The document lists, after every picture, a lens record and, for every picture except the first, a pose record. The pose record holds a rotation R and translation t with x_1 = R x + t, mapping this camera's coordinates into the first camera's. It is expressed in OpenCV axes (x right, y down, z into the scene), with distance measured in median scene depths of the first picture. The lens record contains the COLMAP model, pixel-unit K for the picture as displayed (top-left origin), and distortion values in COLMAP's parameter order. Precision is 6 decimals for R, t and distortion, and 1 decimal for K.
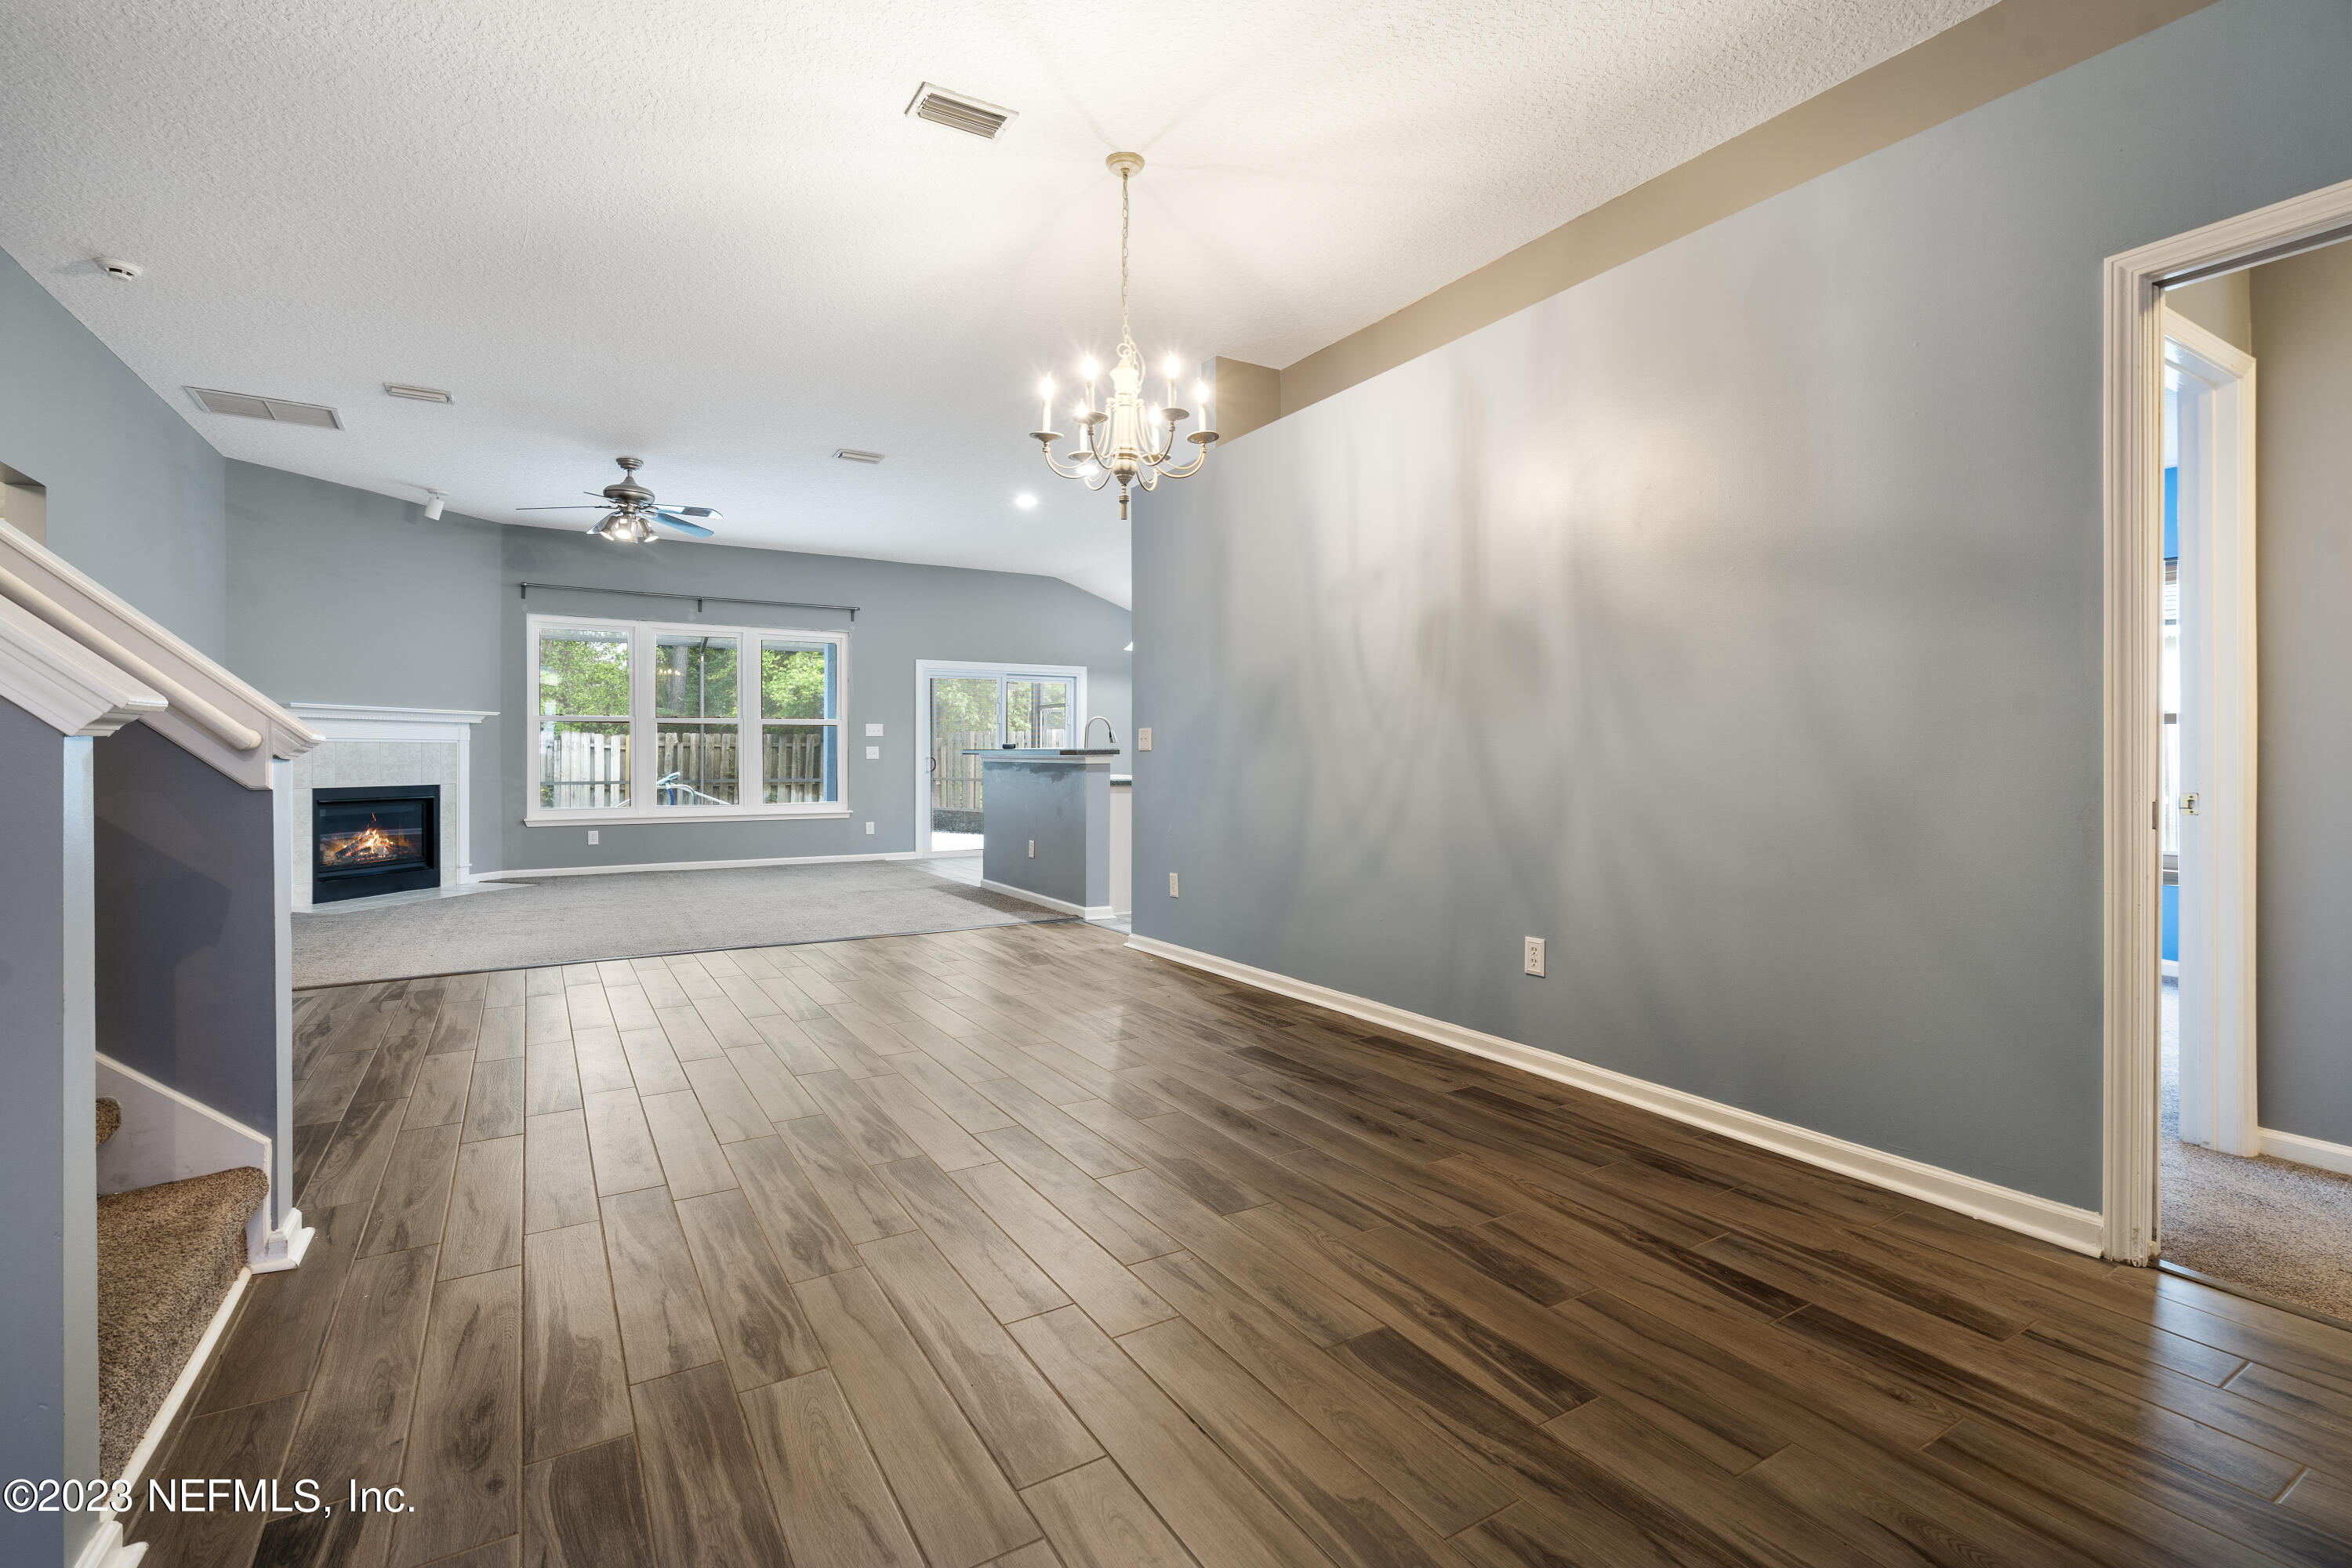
lens RADIAL K [[1060.2, 0, 1171.4], [0, 1060.2, 757.2], [0, 0, 1]] dist [-0.012361, 0.000103]
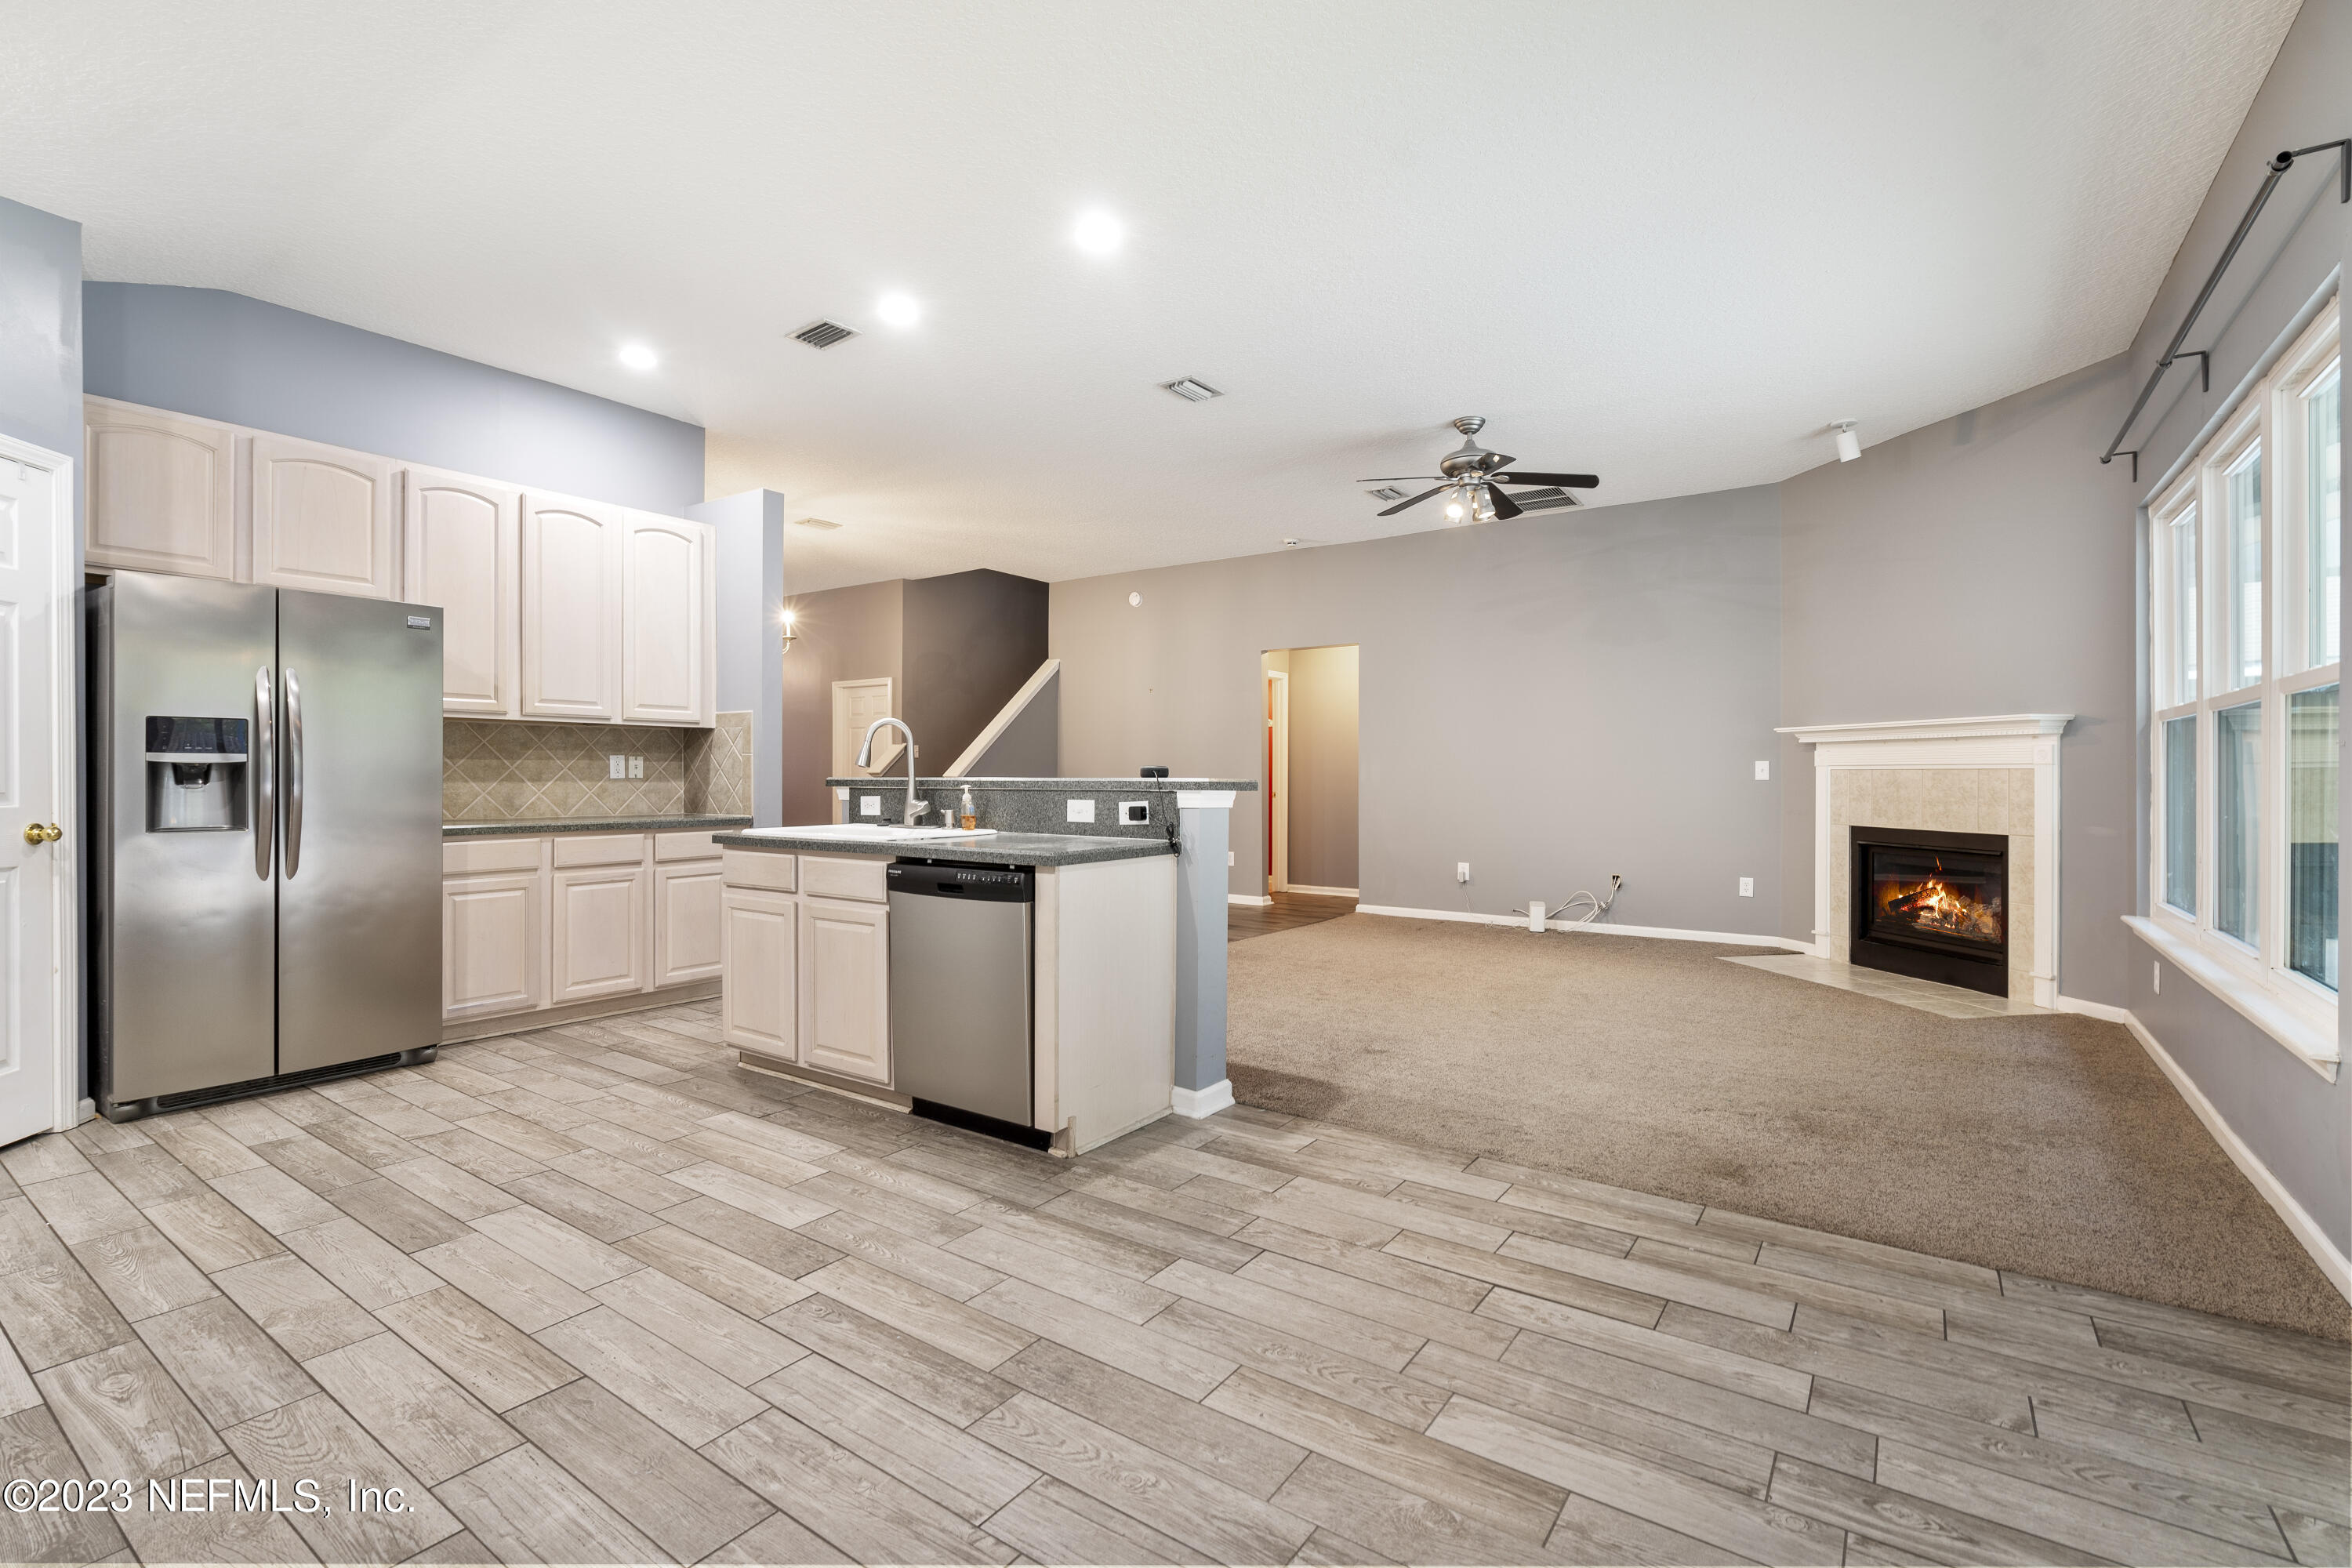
lens RADIAL K [[1055.6, 0, 1177.3], [0, 1055.6, 782.9], [0, 0, 1]] dist [-0.000733, -0.000401]
pose [[-0.915344, 0.001615, -0.402669, 0.012346], [-0.003018, 0.999936, 0.010871, -0.010526], [0.402661, 0.011166, -0.915281, 1.376217]]
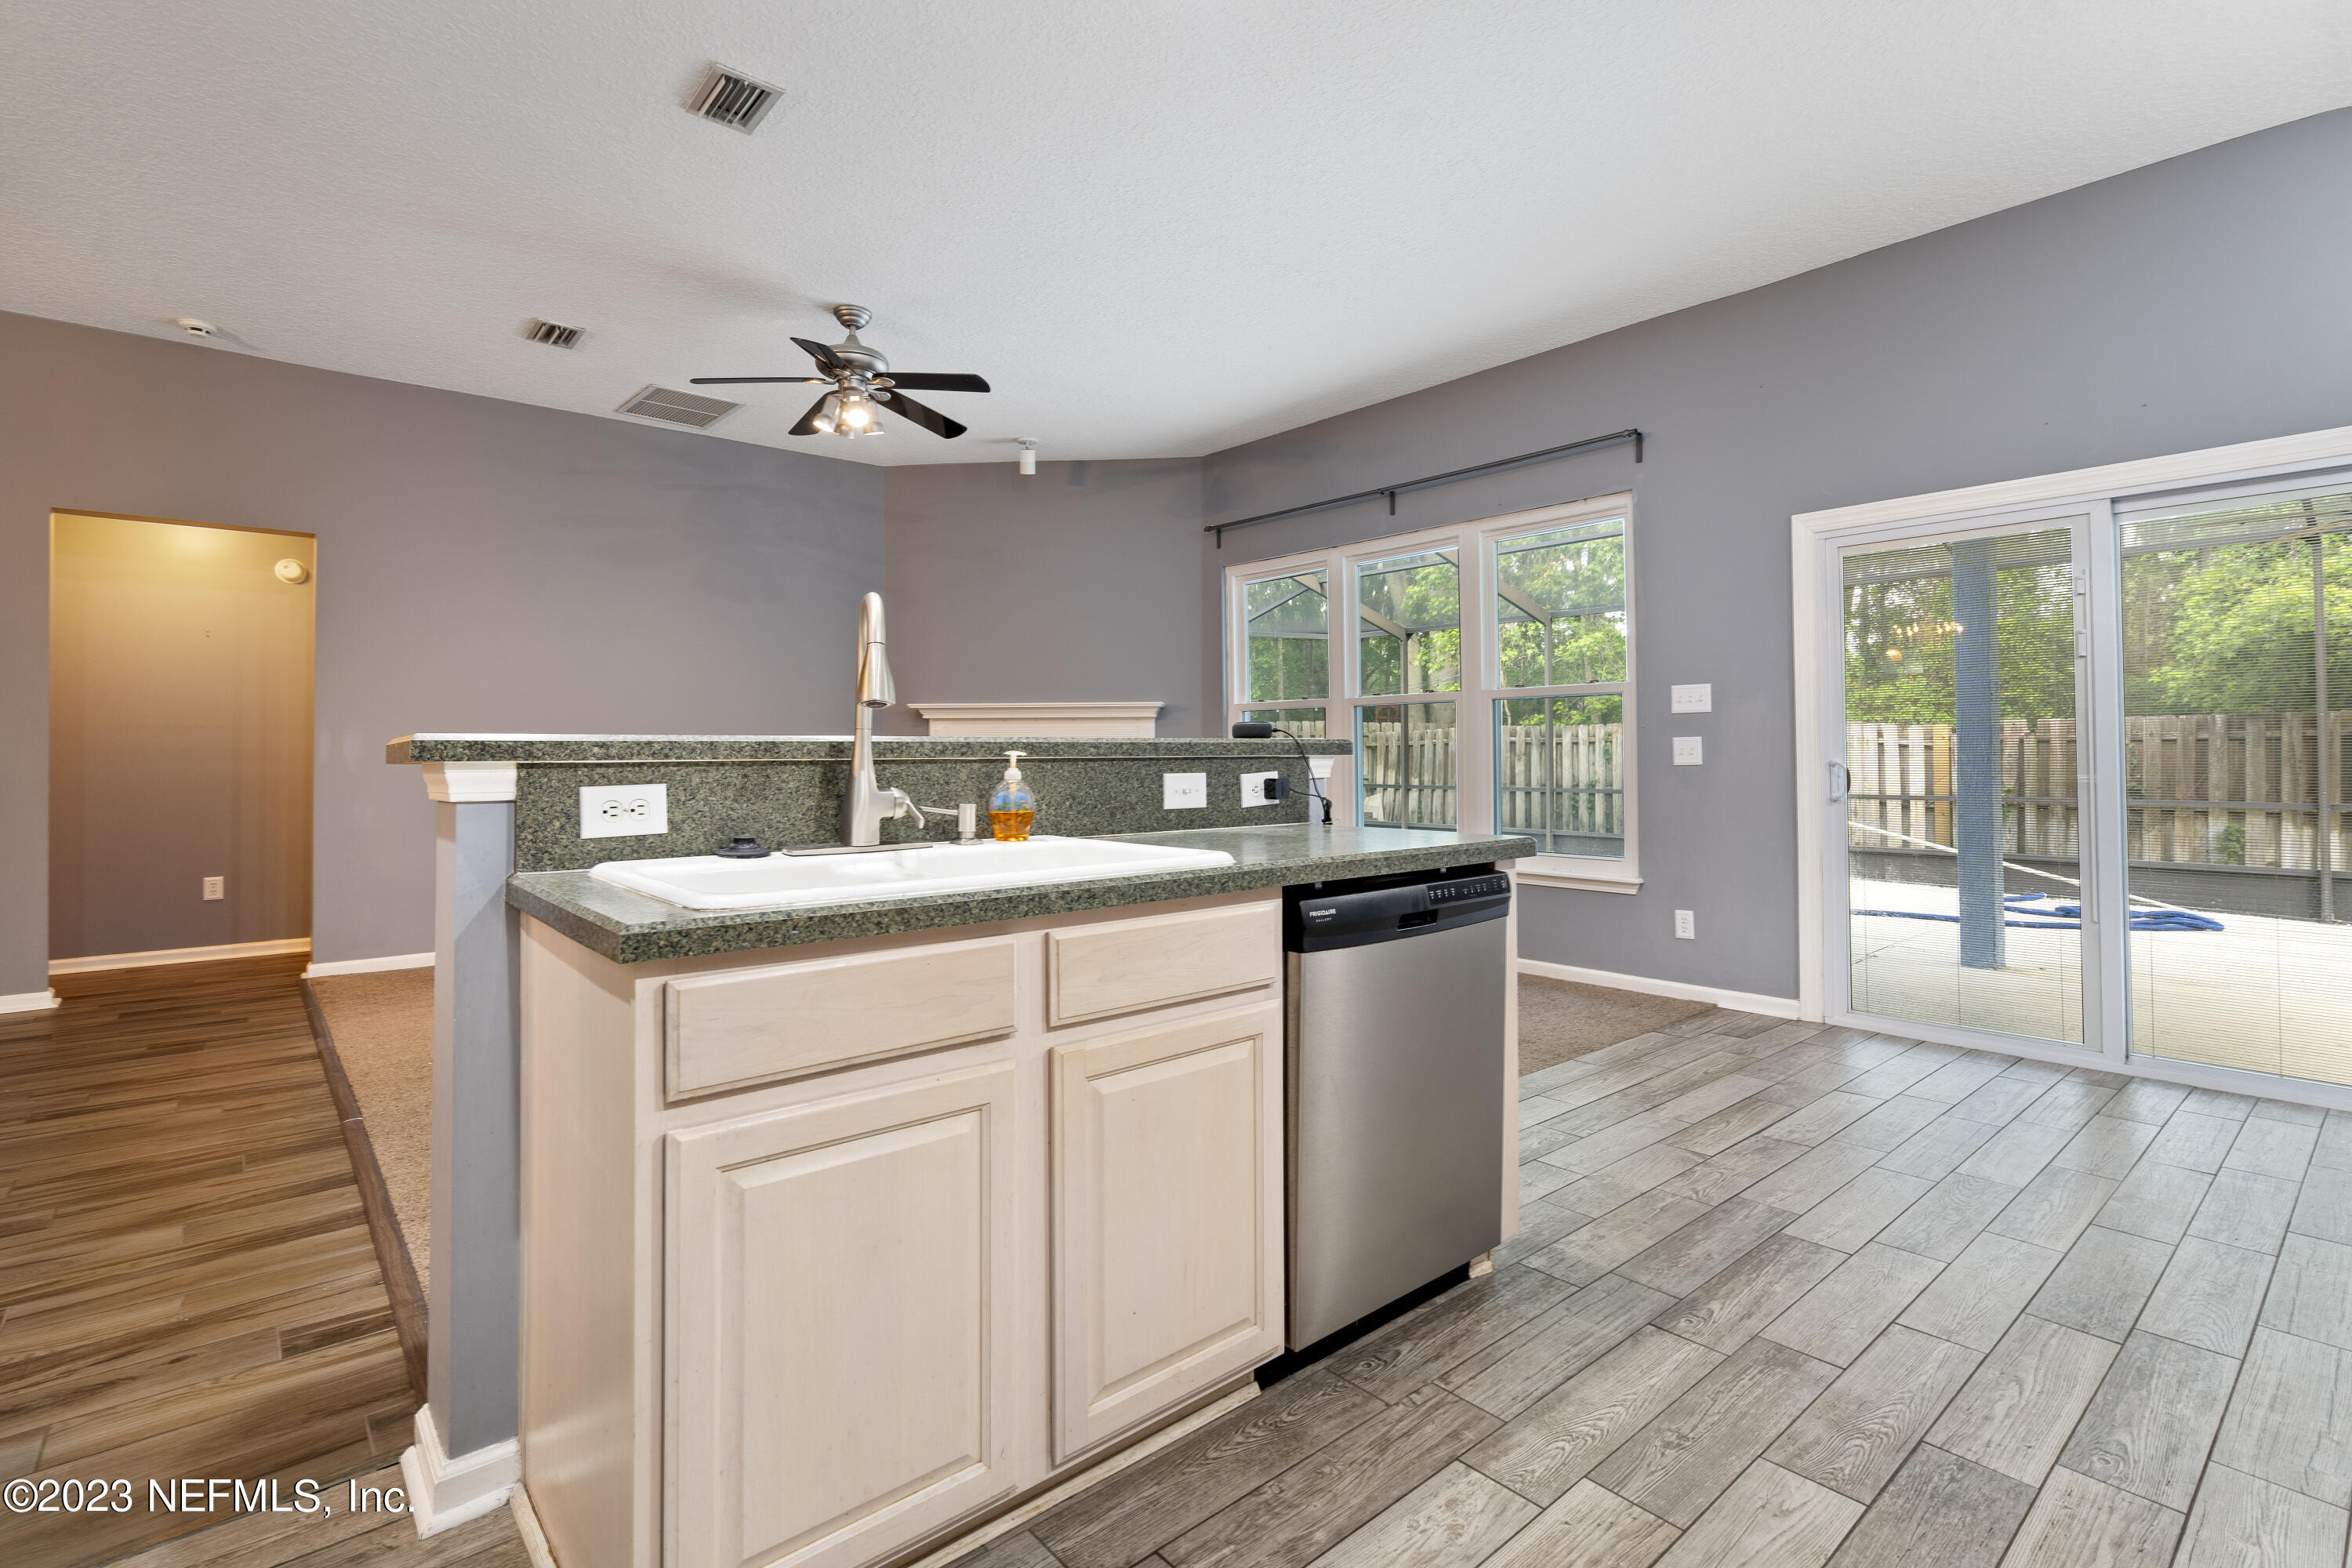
lens RADIAL K [[1088.6, 0, 1180.1], [0, 1088.6, 740.5], [0, 0, 1]] dist [-0.001698, -0.000031]
pose [[0.167265, -0.014620, -0.985804, 0.153998], [0.000844, 0.999892, -0.014686, -0.002875], [0.985912, 0.001624, 0.167260, 0.907702]]
